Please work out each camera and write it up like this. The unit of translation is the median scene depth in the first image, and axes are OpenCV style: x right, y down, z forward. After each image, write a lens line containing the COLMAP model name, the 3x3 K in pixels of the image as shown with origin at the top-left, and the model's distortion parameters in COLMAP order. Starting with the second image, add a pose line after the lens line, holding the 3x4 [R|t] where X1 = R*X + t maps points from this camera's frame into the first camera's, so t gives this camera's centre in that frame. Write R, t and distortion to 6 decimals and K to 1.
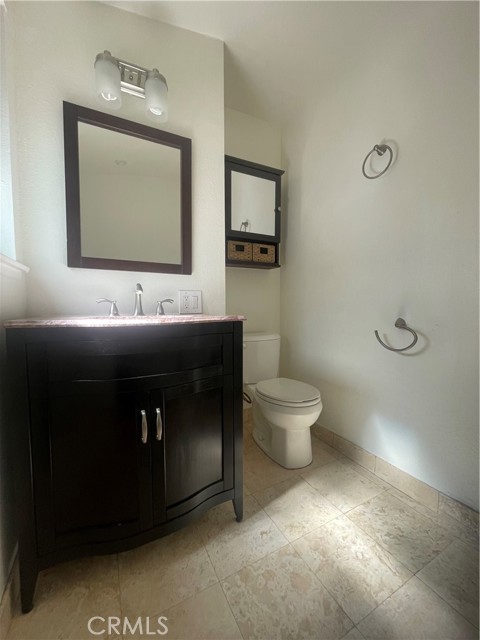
lens RADIAL K [[260.6, 0, 240.4], [0, 260.6, 320.9], [0, 0, 1]] dist [-0.001494, -0.000235]
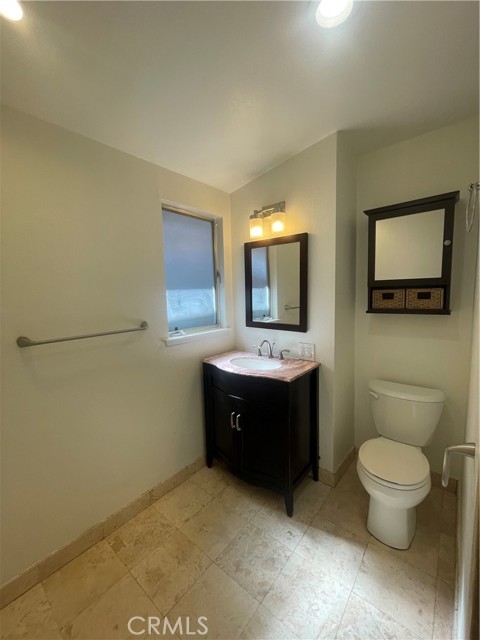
lens RADIAL K [[260.6, 0, 239.7], [0, 260.6, 321.2], [0, 0, 1]] dist [-0.001494, -0.000235]
pose [[0.379712, 0.097015, -0.920004, 0.897515], [-0.025226, 0.995202, 0.094533, -0.348748], [0.924761, -0.012687, 0.380338, 0.171097]]
